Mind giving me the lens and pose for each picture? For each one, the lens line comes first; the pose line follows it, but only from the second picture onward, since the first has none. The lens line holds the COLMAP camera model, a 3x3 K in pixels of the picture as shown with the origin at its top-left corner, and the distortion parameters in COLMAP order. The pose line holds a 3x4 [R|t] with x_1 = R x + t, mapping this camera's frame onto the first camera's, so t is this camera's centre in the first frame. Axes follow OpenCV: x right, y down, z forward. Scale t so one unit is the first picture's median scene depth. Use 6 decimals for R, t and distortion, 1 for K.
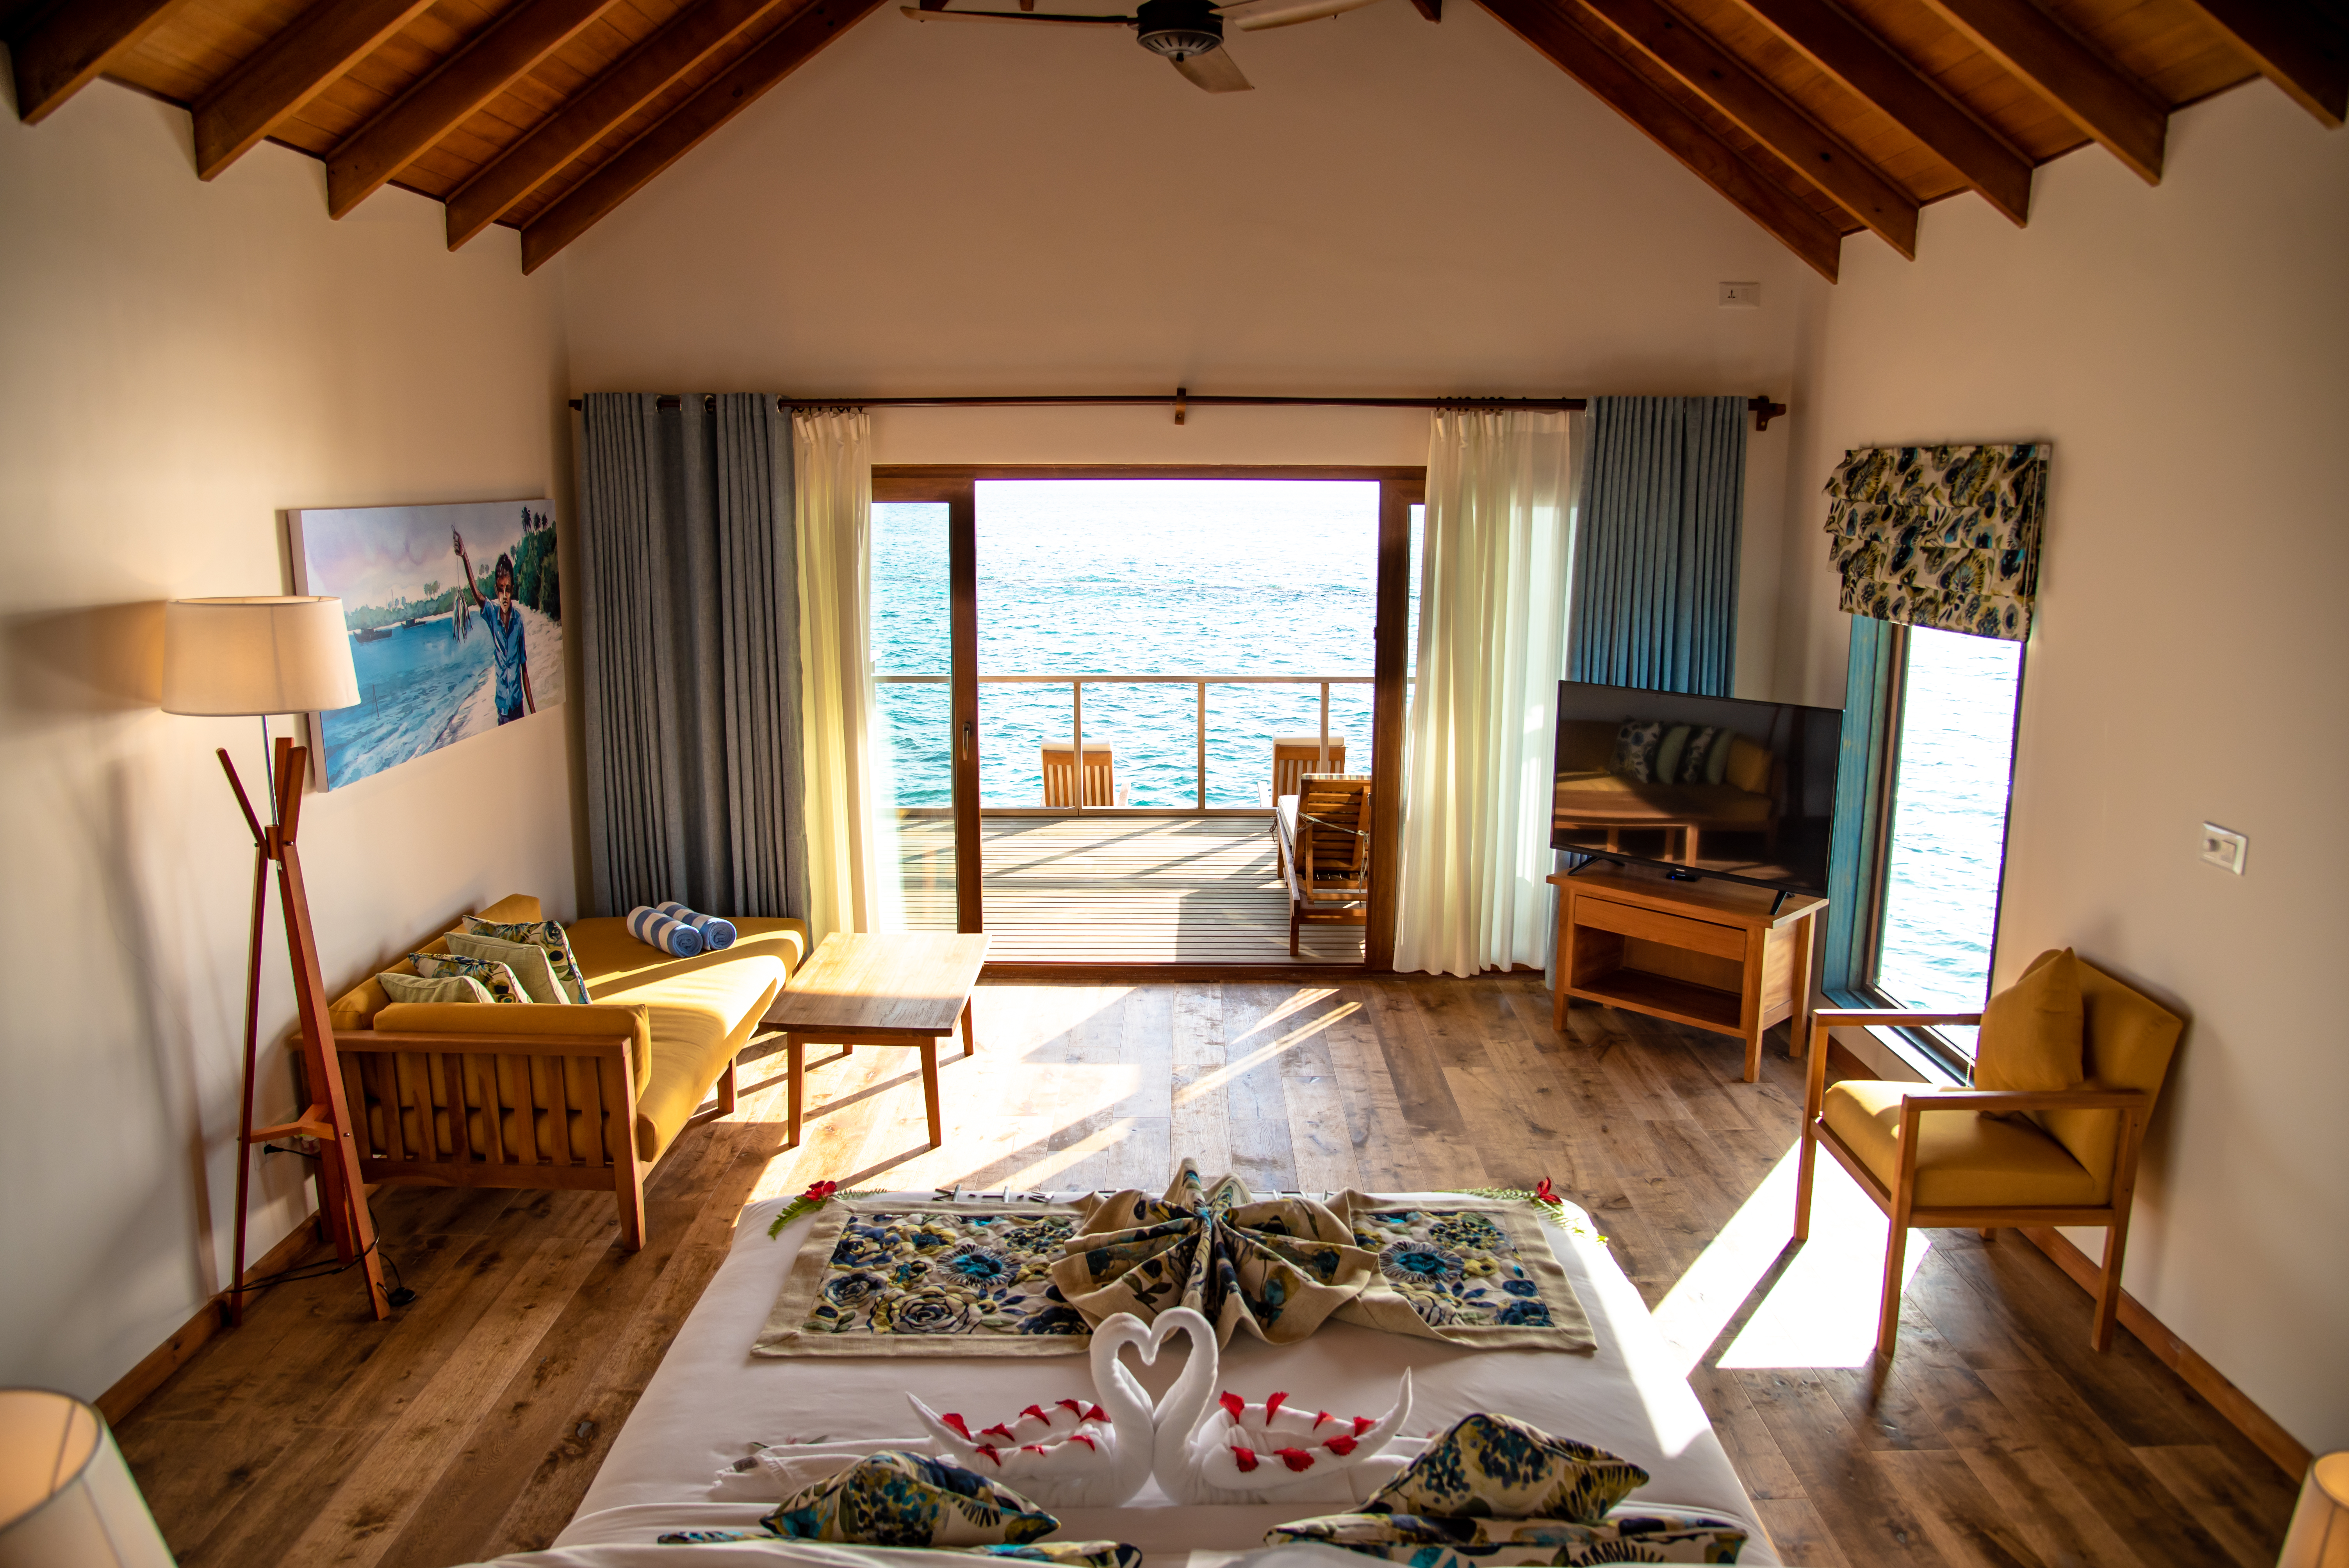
lens RADIAL K [[1654.4, 0, 1174.5], [0, 1654.4, 784.0], [0, 0, 1]] dist [-0.029407, 0.002085]
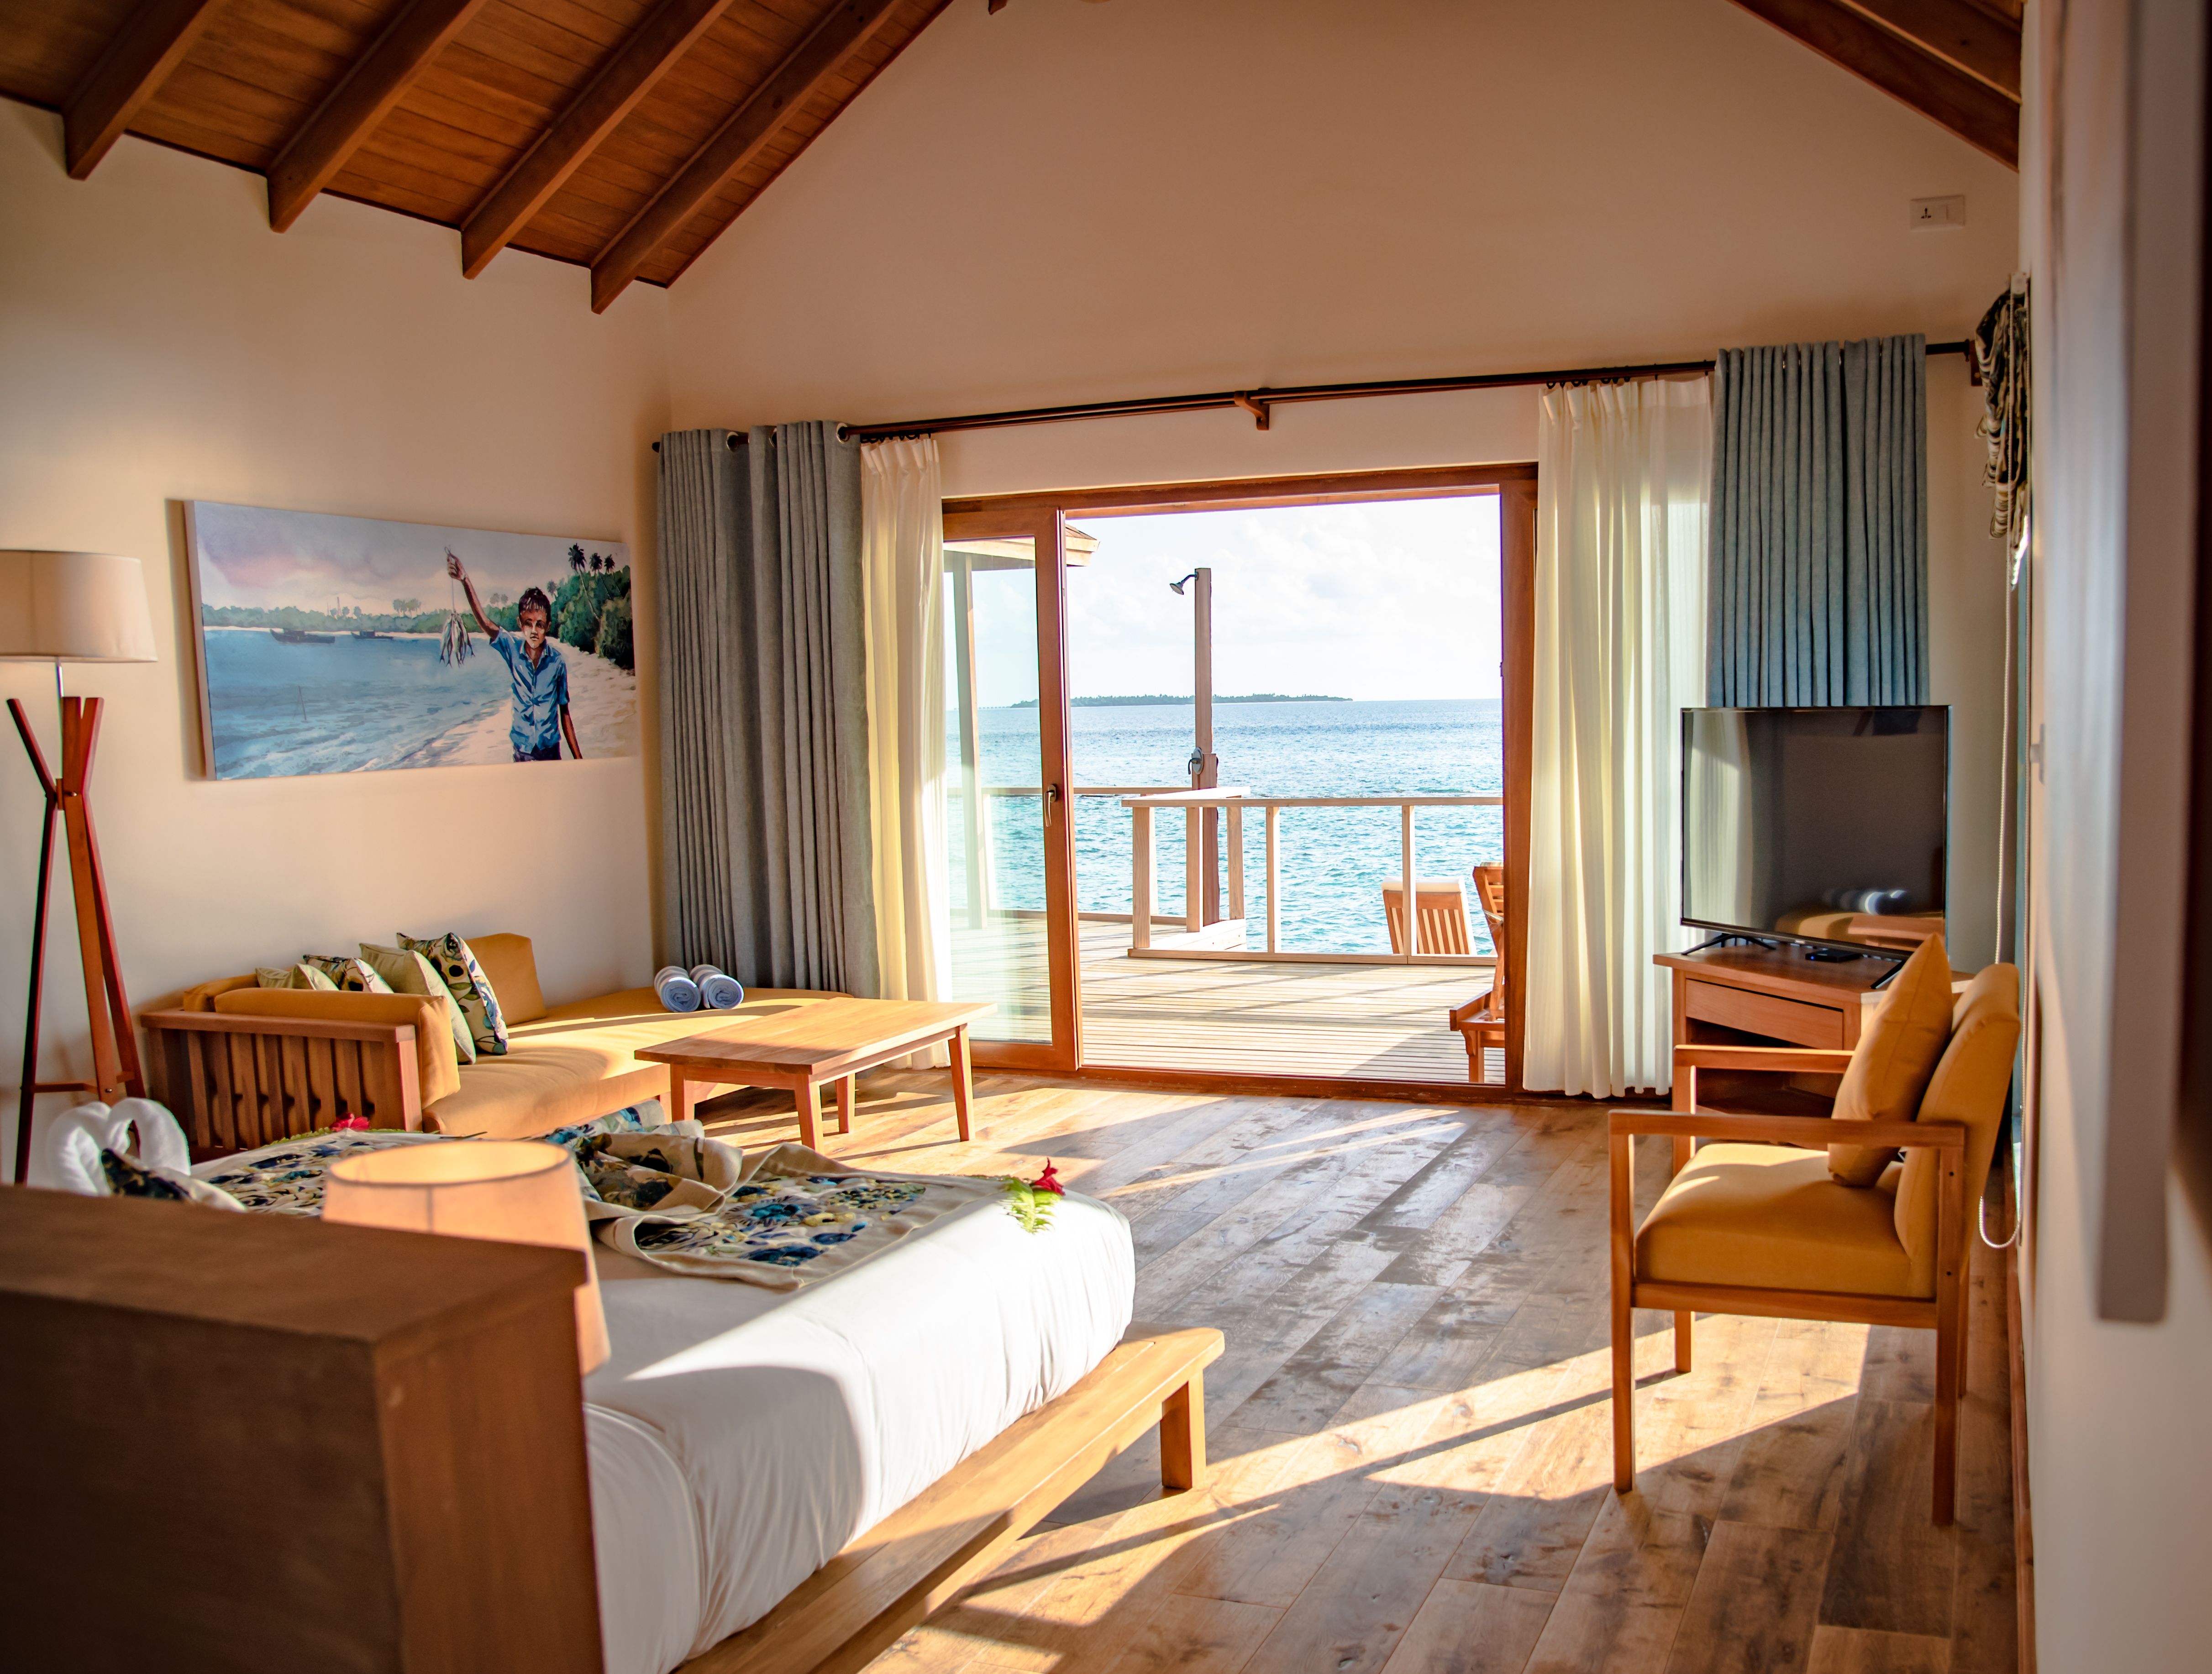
lens RADIAL K [[1894.6, 0, 1106.0], [0, 1894.6, 837.0], [0, 0, 1]] dist [-0.040821, -0.000785]
pose [[0.943402, 0.010322, -0.331491, 0.273232], [-0.037330, 0.996469, -0.075210, 0.075869], [0.329544, 0.083328, 0.940456, 0.071544]]
